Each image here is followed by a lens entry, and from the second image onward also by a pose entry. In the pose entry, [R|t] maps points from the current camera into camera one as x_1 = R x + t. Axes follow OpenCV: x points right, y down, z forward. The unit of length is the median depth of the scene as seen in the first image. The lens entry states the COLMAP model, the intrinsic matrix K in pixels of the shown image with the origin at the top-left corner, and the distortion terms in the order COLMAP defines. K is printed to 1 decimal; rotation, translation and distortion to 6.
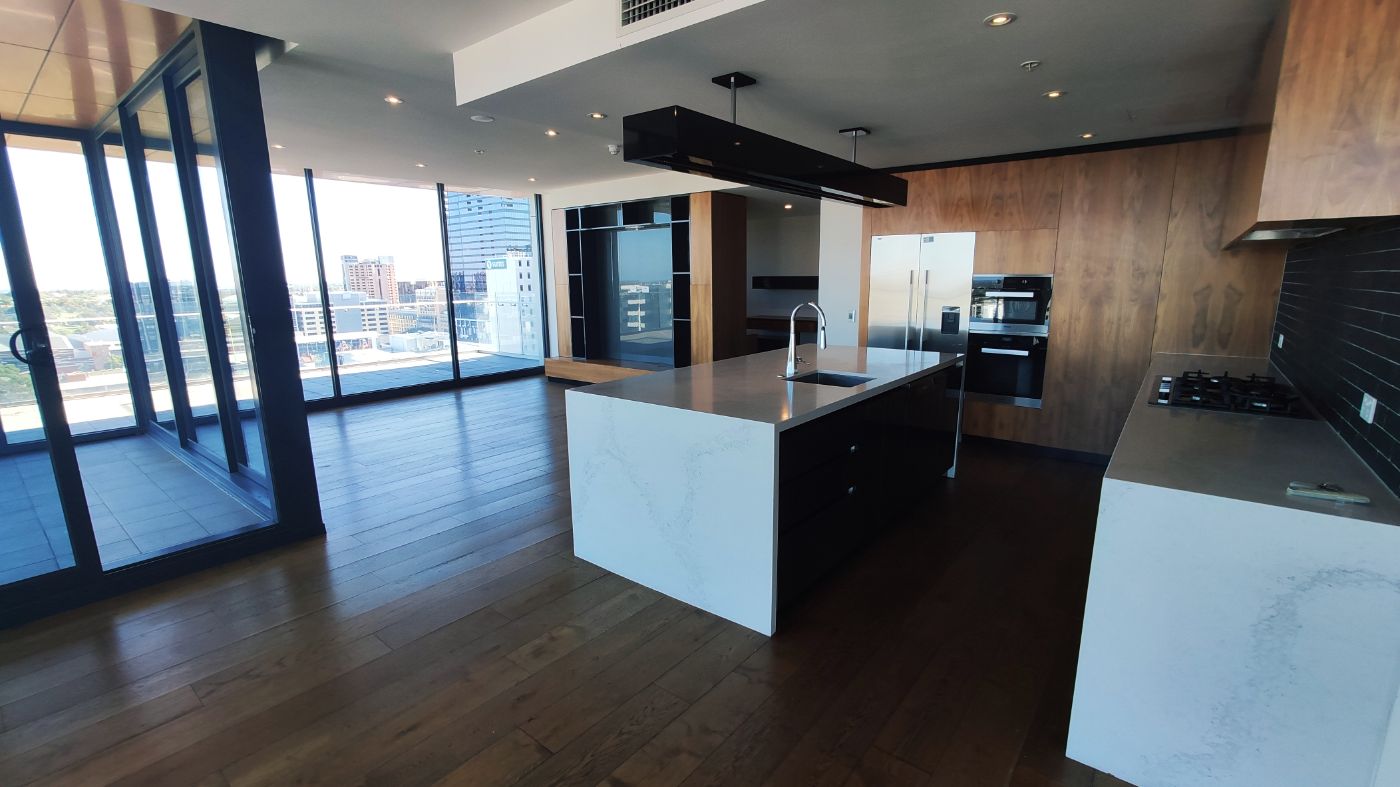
lens RADIAL K [[610.9, 0, 707.6], [0, 610.9, 397.7], [0, 0, 1]] dist [-0.025051, 0.012056]
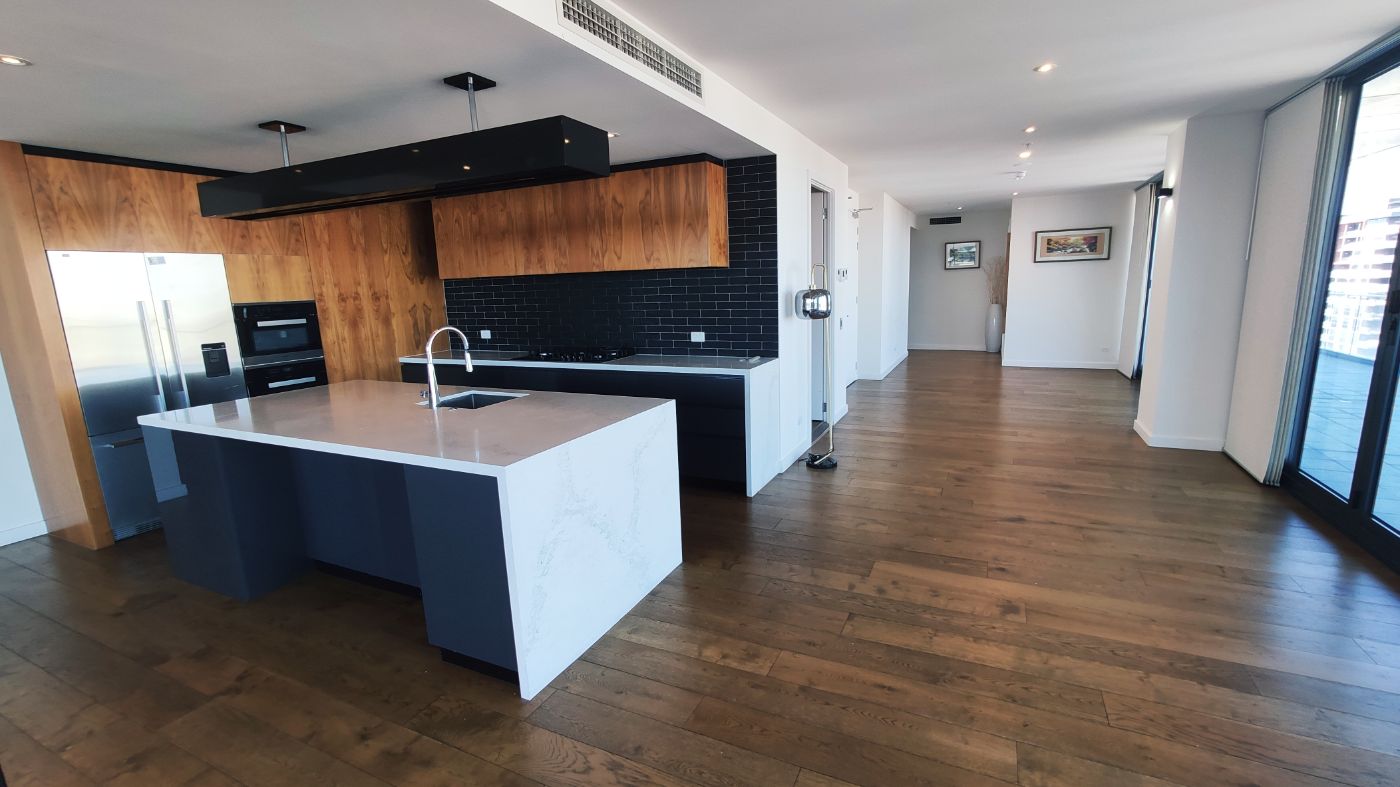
lens RADIAL K [[606.4, 0, 706.8], [0, 606.4, 399.9], [0, 0, 1]] dist [-0.021984, 0.008161]
pose [[-0.231701, -0.172176, 0.957429, -0.625040], [0.223027, 0.948594, 0.224561, -0.126355], [-0.946876, 0.265564, -0.181390, 0.613458]]
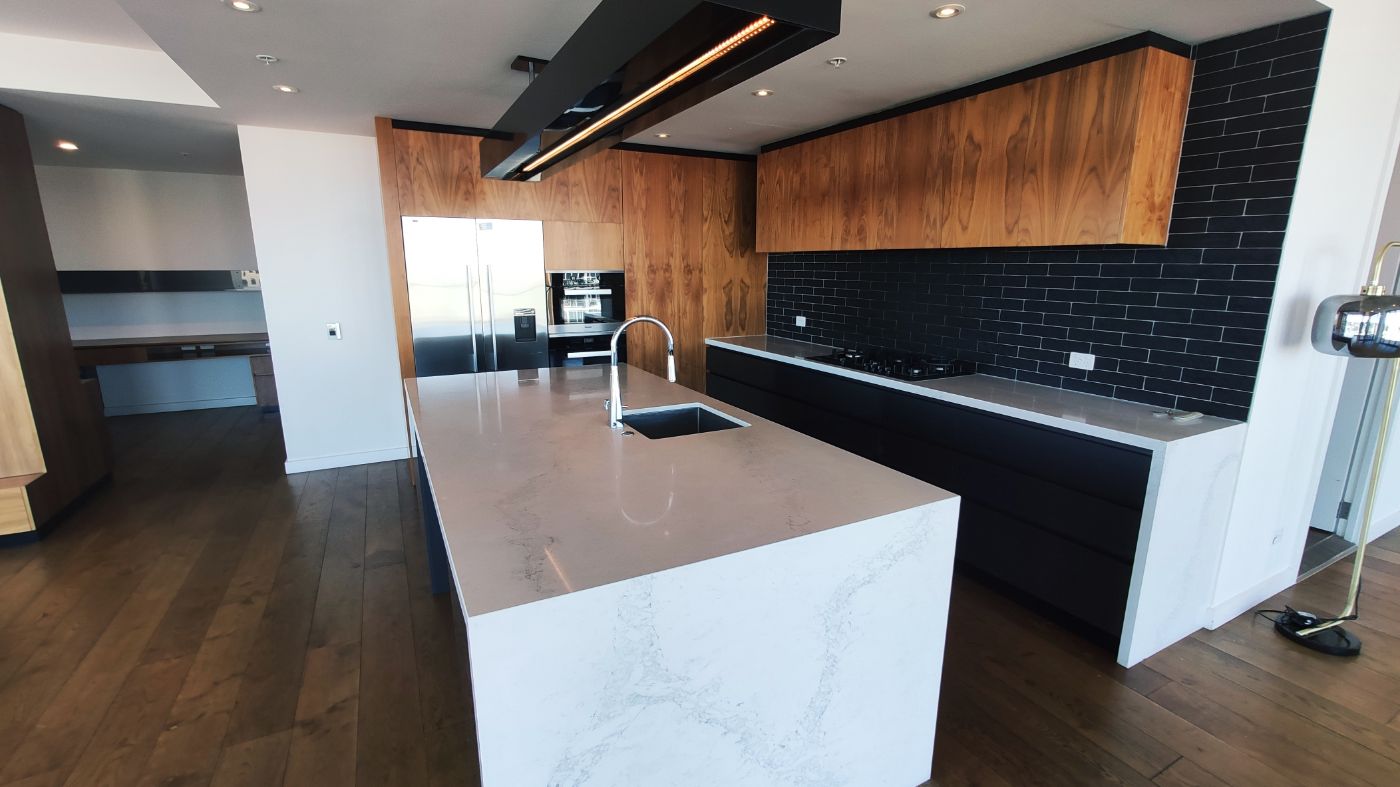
lens RADIAL K [[610.9, 0, 707.6], [0, 610.9, 397.7], [0, 0, 1]] dist [-0.025051, 0.012056]
pose [[0.394614, -0.186448, 0.899732, -0.319808], [0.170900, 0.977003, 0.127505, -0.107501], [-0.902814, 0.103449, 0.417403, 0.498297]]
